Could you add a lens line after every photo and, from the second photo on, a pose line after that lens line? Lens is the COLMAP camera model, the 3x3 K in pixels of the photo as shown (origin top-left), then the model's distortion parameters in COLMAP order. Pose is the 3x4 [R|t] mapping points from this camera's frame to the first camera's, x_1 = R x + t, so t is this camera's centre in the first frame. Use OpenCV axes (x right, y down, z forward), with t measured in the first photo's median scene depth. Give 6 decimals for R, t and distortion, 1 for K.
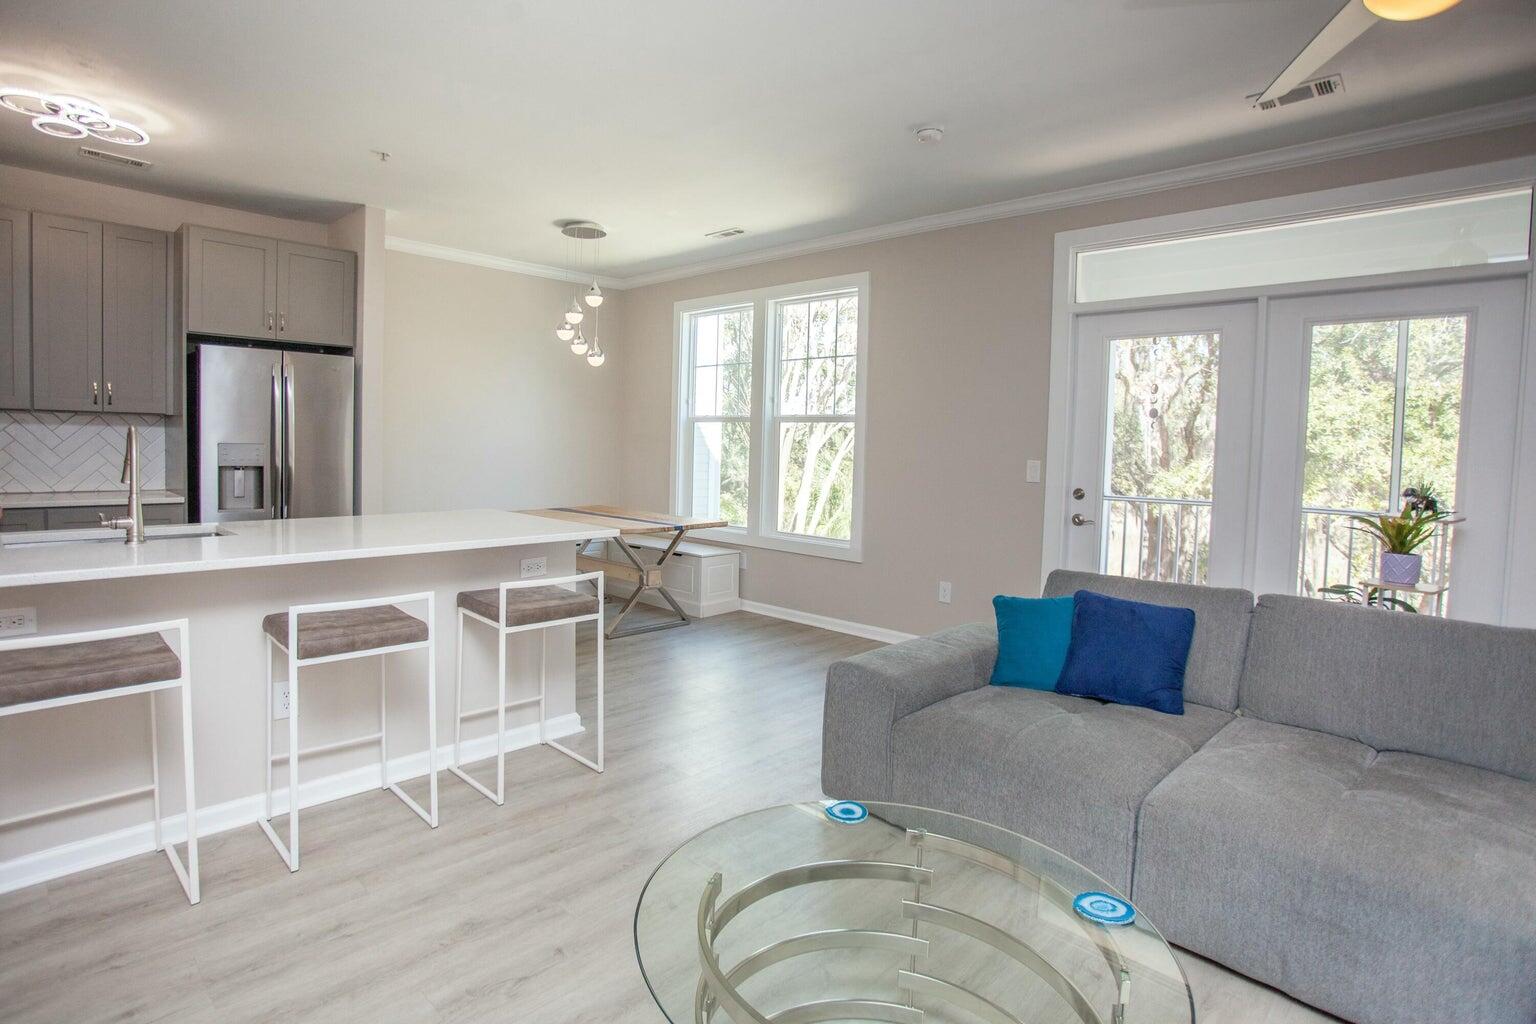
lens RADIAL K [[778.0, 0, 720.2], [0, 778.0, 467.6], [0, 0, 1]] dist [-0.002510, -0.000519]
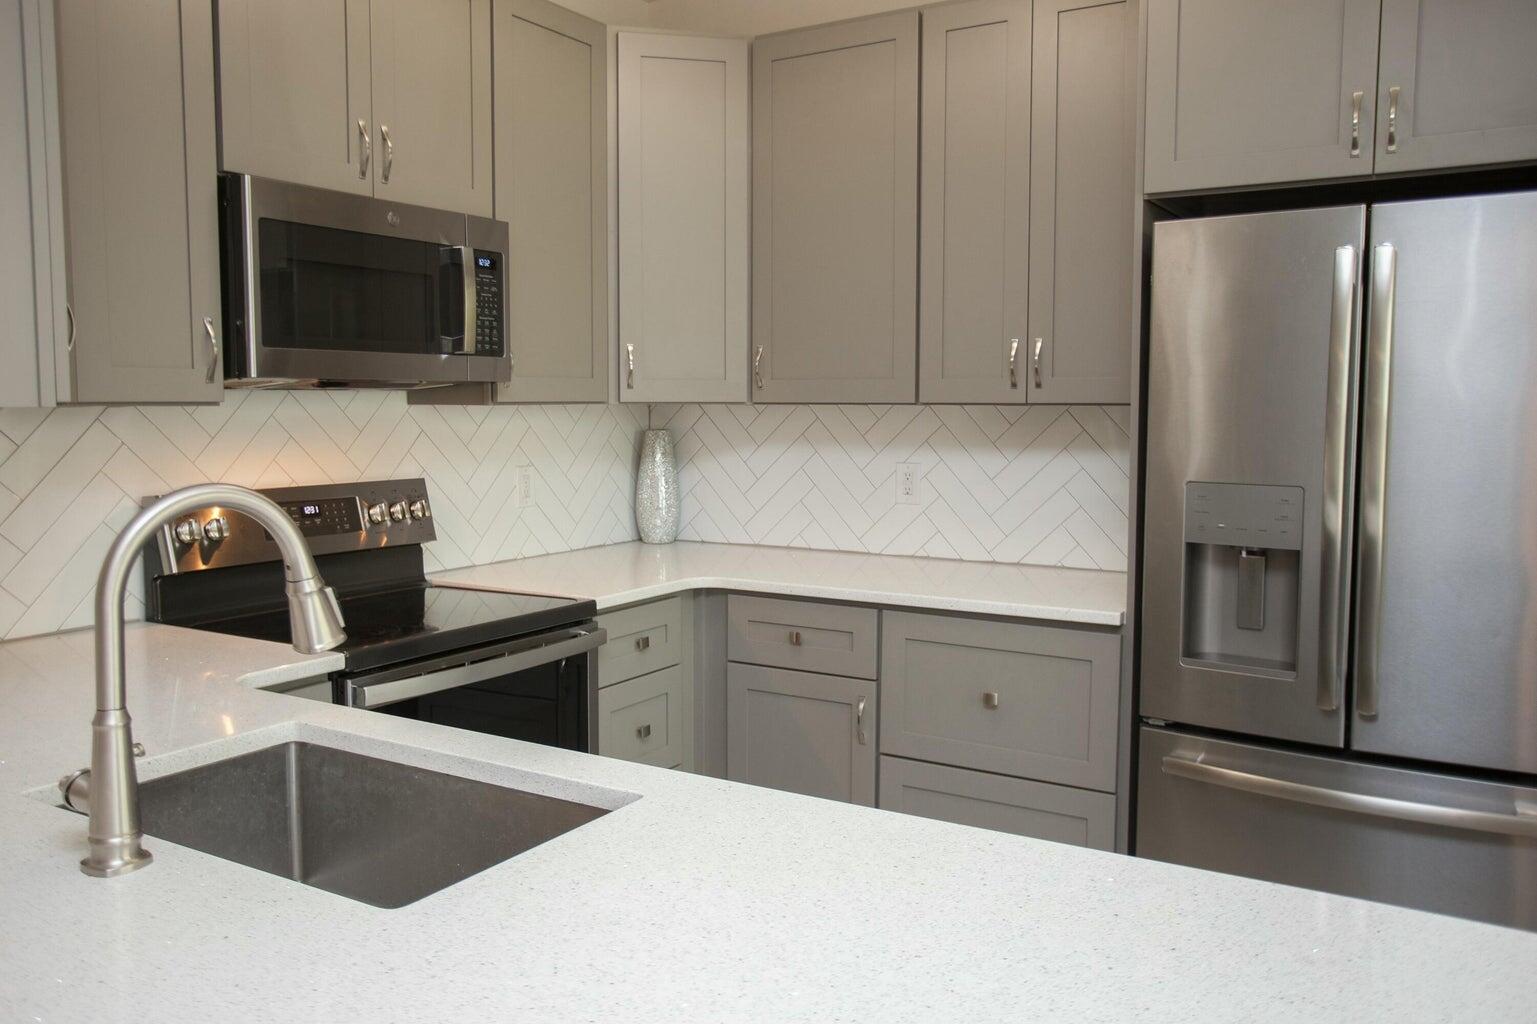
lens RADIAL K [[1193.5, 0, 737.3], [0, 1193.5, 511.9], [0, 0, 1]] dist [-0.043440, -0.002268]
pose [[0.246872, 0.069855, -0.966527, -0.228448], [-0.015715, 0.997556, 0.068083, -0.081231], [0.968921, -0.001619, 0.247366, 1.011712]]
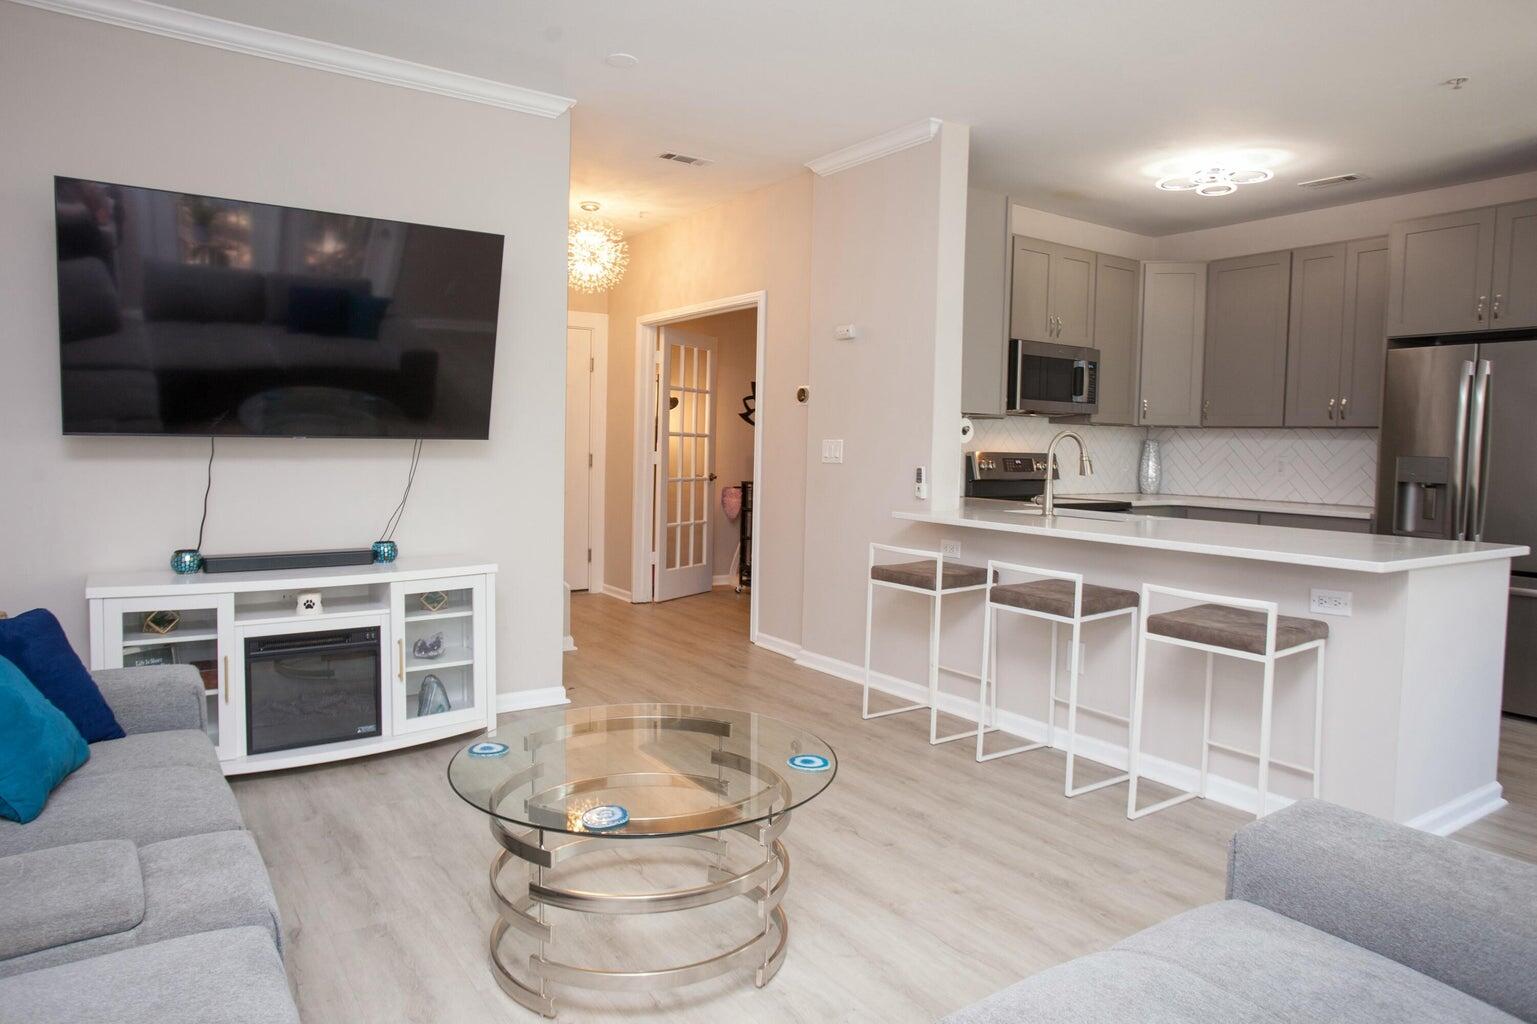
lens RADIAL K [[962.5, 0, 771.7], [0, 962.5, 503.1], [0, 0, 1]] dist [-0.012448, -0.001239]
pose [[-0.144462, 0.041371, -0.988645, 0.899014], [-0.045003, 0.997817, 0.048330, 0.004733], [0.988486, 0.051474, -0.142285, 0.678710]]
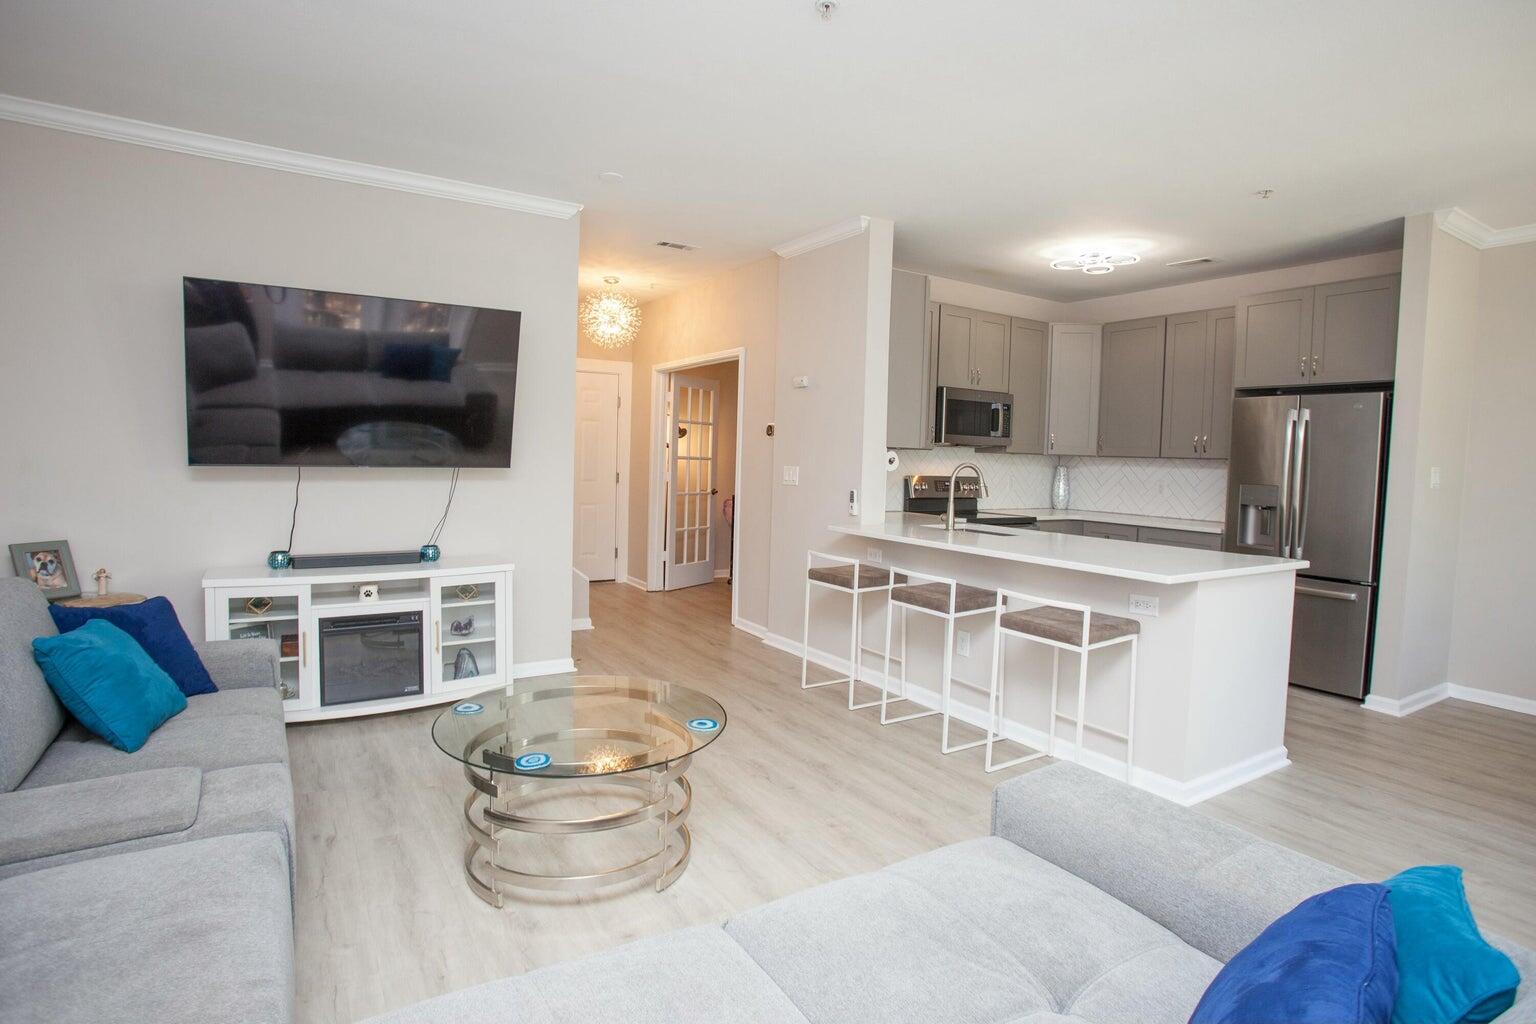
lens RADIAL K [[784.7, 0, 764.3], [0, 784.7, 503.9], [0, 0, 1]] dist [-0.037229, 0.000491]
pose [[-0.186992, 0.037090, -0.981661, 0.934501], [-0.052134, 0.997504, 0.047619, -0.029045], [0.980977, 0.060082, -0.184592, 0.817103]]
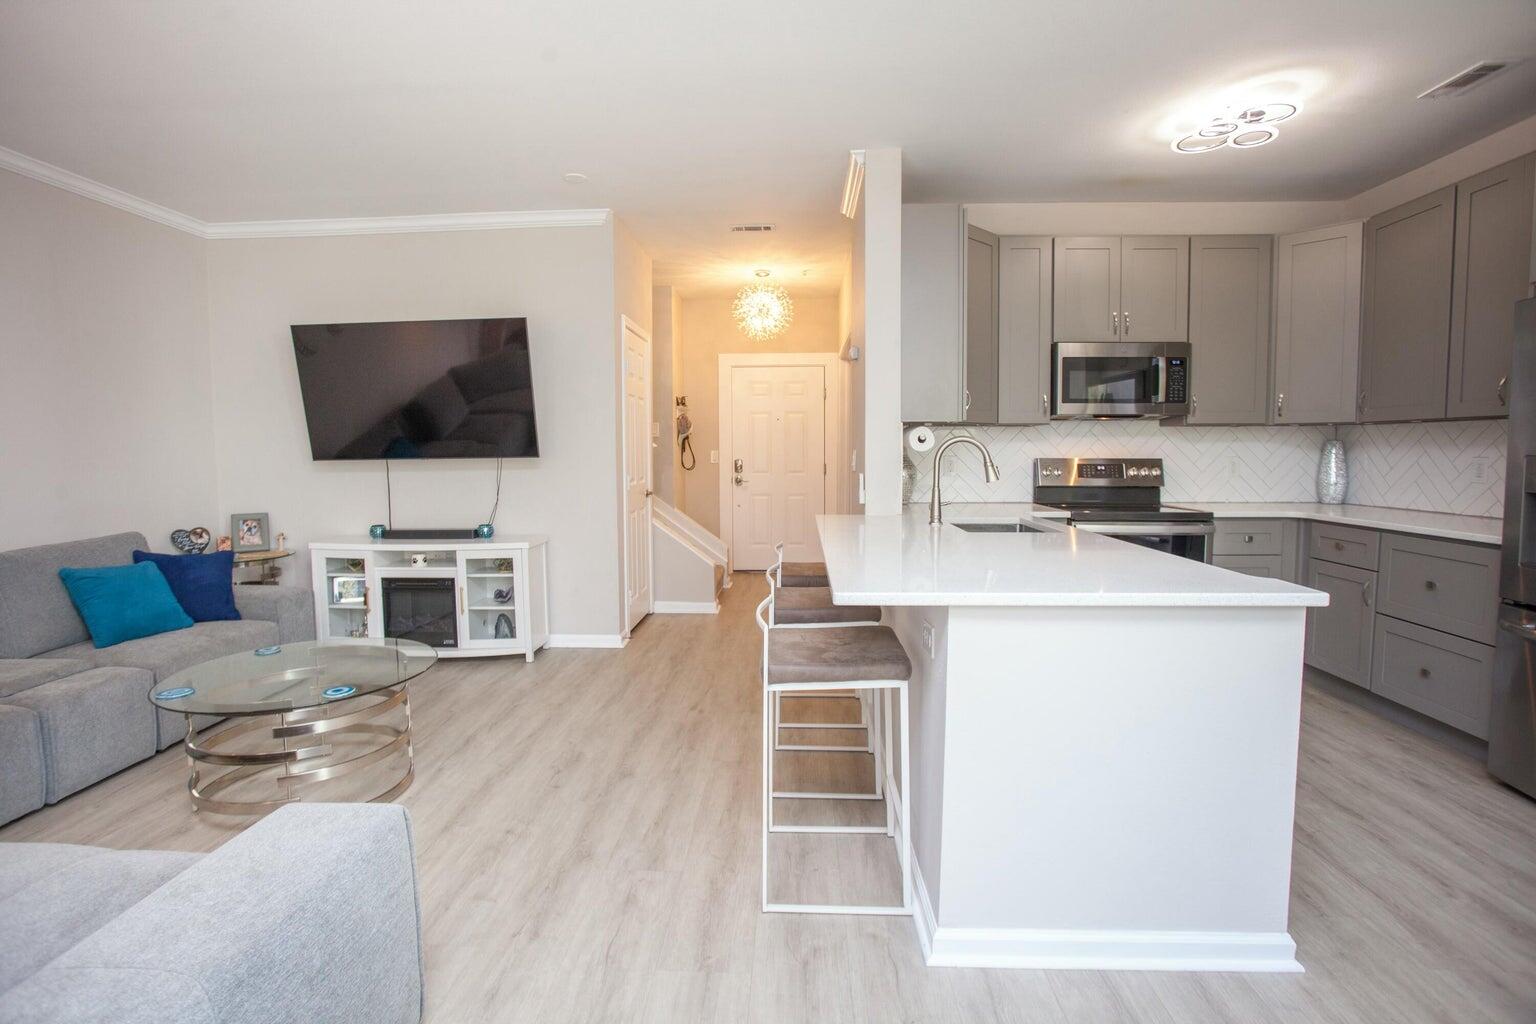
lens RADIAL K [[751.0, 0, 766.4], [0, 751.0, 506.7], [0, 0, 1]] dist [-0.035076, 0.000964]
pose [[-0.718854, 0.037416, -0.694154, 0.323483], [-0.023519, 0.996670, 0.078079, -0.033327], [0.694764, 0.072453, -0.715580, 1.559657]]
